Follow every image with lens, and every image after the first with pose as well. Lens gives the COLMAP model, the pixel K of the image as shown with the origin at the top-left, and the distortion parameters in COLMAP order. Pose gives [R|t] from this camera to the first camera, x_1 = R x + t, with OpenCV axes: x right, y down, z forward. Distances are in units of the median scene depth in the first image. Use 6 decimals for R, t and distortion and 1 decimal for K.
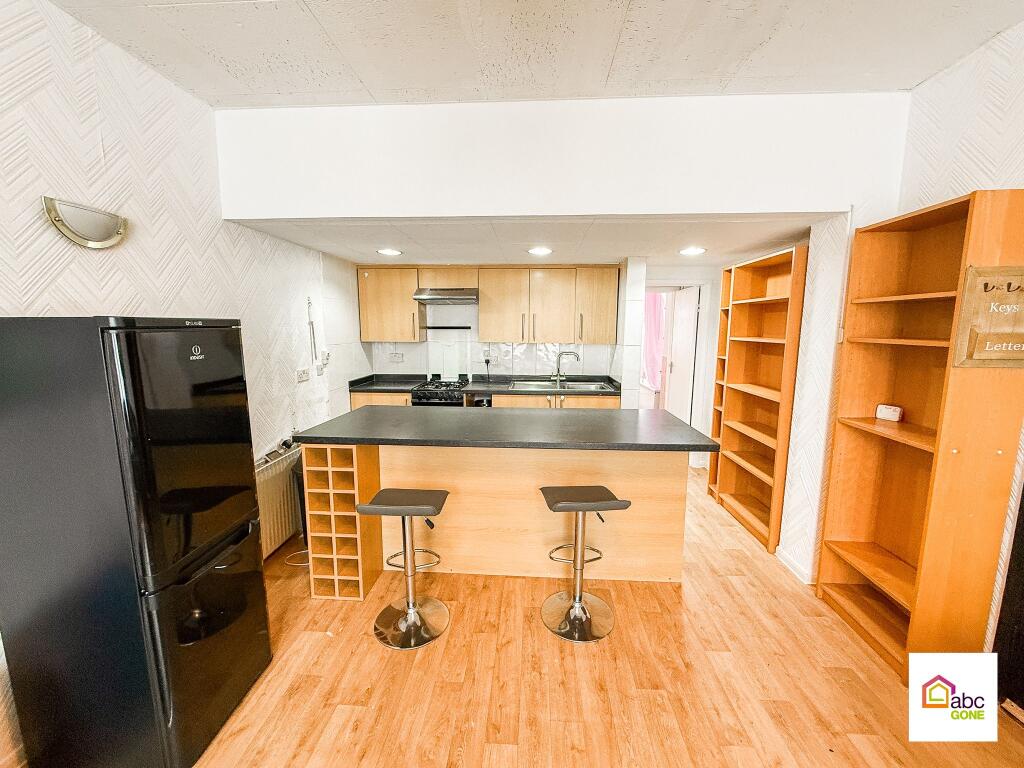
lens RADIAL K [[413.0, 0, 510.3], [0, 413.0, 384.5], [0, 0, 1]] dist [-0.001456, -0.000039]
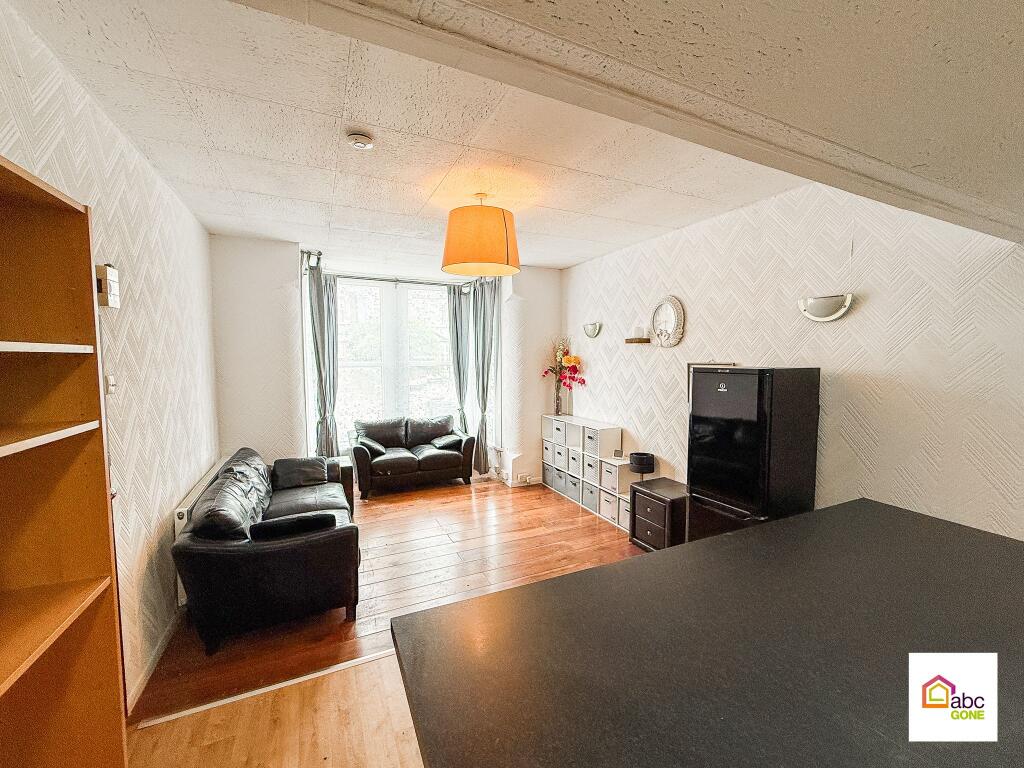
lens RADIAL K [[413.0, 0, 510.3], [0, 413.0, 384.5], [0, 0, 1]] dist [-0.001456, -0.000039]
pose [[-0.877071, 0.032849, -0.479236, 0.364232], [-0.067233, 0.979444, 0.190180, -0.150846], [0.475632, 0.199022, -0.856834, 0.863266]]
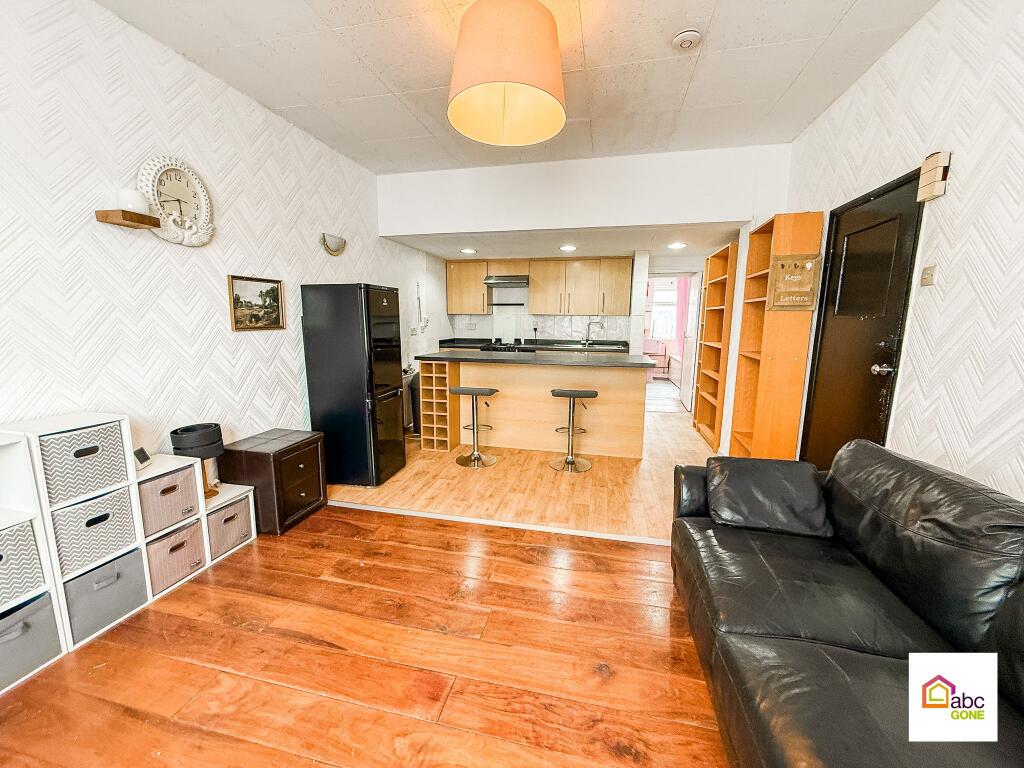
lens RADIAL K [[408.2, 0, 510.7], [0, 408.2, 384.2], [0, 0, 1]] dist [-0.000940, -0.000021]
pose [[0.985451, 0.031410, -0.167030, 0.121695], [-0.028071, 0.999357, 0.022315, 0.124898], [0.167624, -0.017301, 0.985699, -0.444422]]
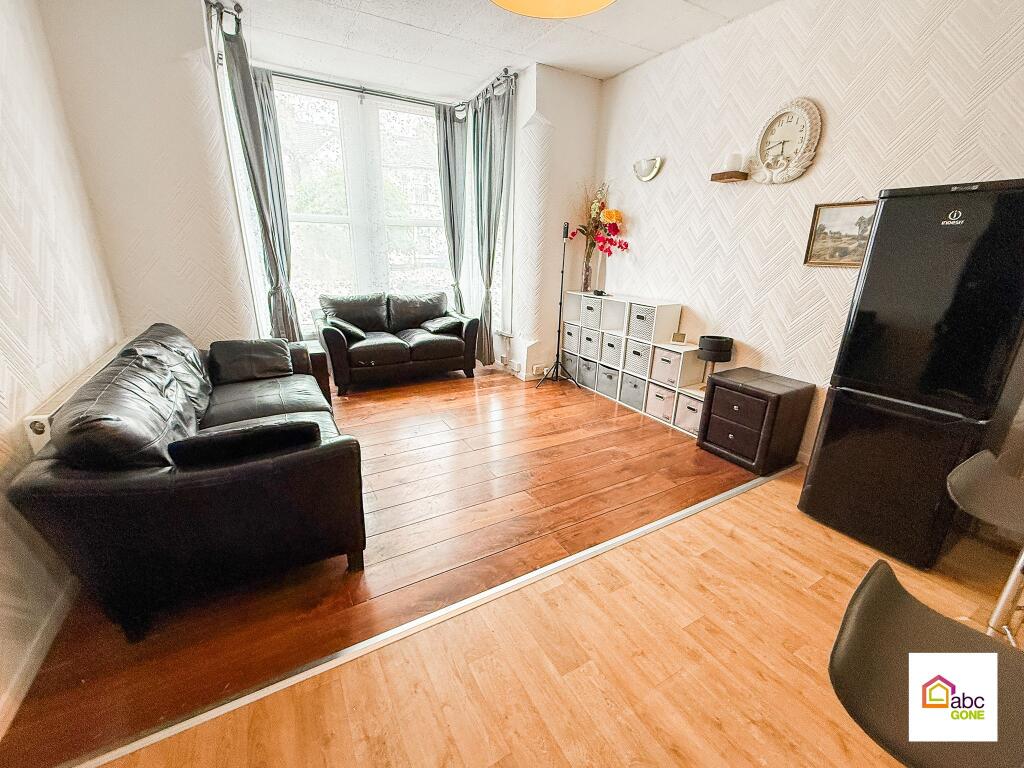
lens RADIAL K [[424.5, 0, 509.9], [0, 424.5, 384.1], [0, 0, 1]] dist [-0.000568, -0.000073]
pose [[-0.837741, 0.152163, -0.524439, 0.354241], [-0.097745, 0.903097, 0.418166, -0.014626], [0.537248, 0.401576, -0.741688, 0.570739]]
